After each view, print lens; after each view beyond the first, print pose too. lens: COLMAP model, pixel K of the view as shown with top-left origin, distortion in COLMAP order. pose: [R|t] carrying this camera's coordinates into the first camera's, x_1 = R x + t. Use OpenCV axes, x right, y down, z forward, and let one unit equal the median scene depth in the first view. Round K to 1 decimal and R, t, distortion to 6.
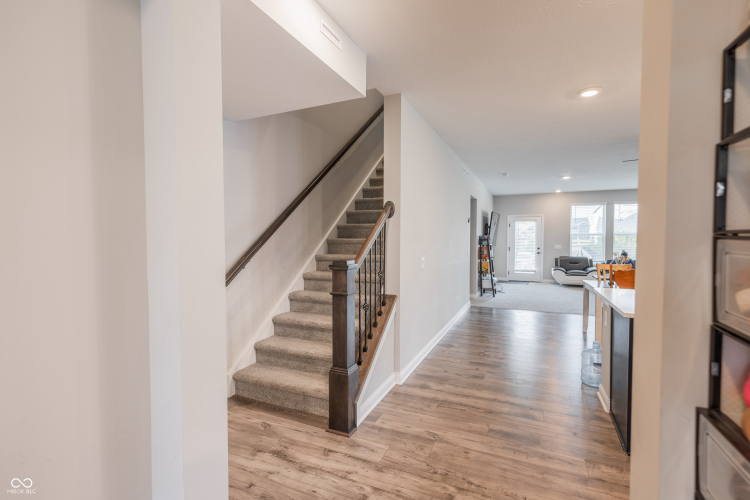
lens RADIAL K [[342.7, 0, 372.4], [0, 342.7, 248.0], [0, 0, 1]] dist [0.001170, -0.000405]
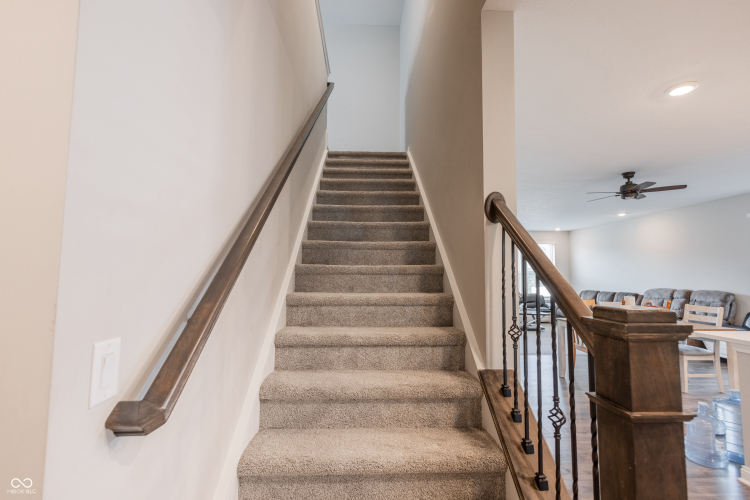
lens RADIAL K [[342.7, 0, 372.4], [0, 342.7, 248.0], [0, 0, 1]] dist [0.001170, -0.000405]
pose [[0.889883, 0.046346, 0.453829, -0.369415], [0.002592, 0.994296, -0.106623, 0.008366], [-0.456182, 0.096059, 0.884687, 0.623503]]
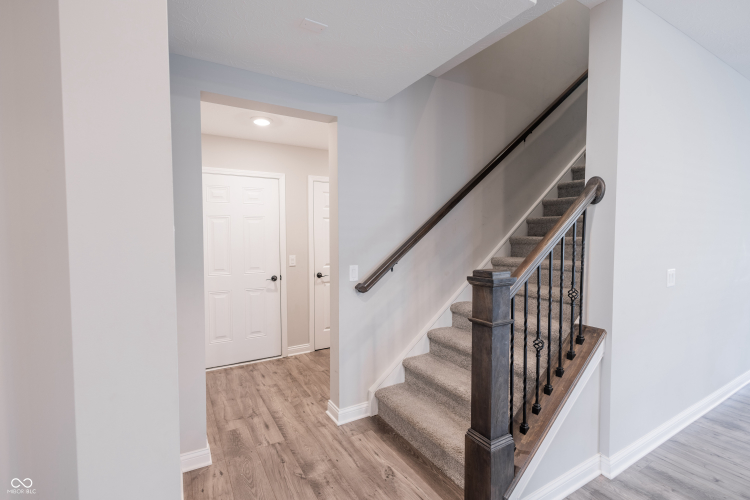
lens RADIAL K [[342.7, 0, 372.4], [0, 342.7, 248.0], [0, 0, 1]] dist [0.001170, -0.000405]
pose [[0.816785, 0.019975, -0.576597, 0.081336], [-0.015959, 0.999800, 0.012029, -0.008831], [0.576722, -0.000623, 0.816940, 0.262593]]
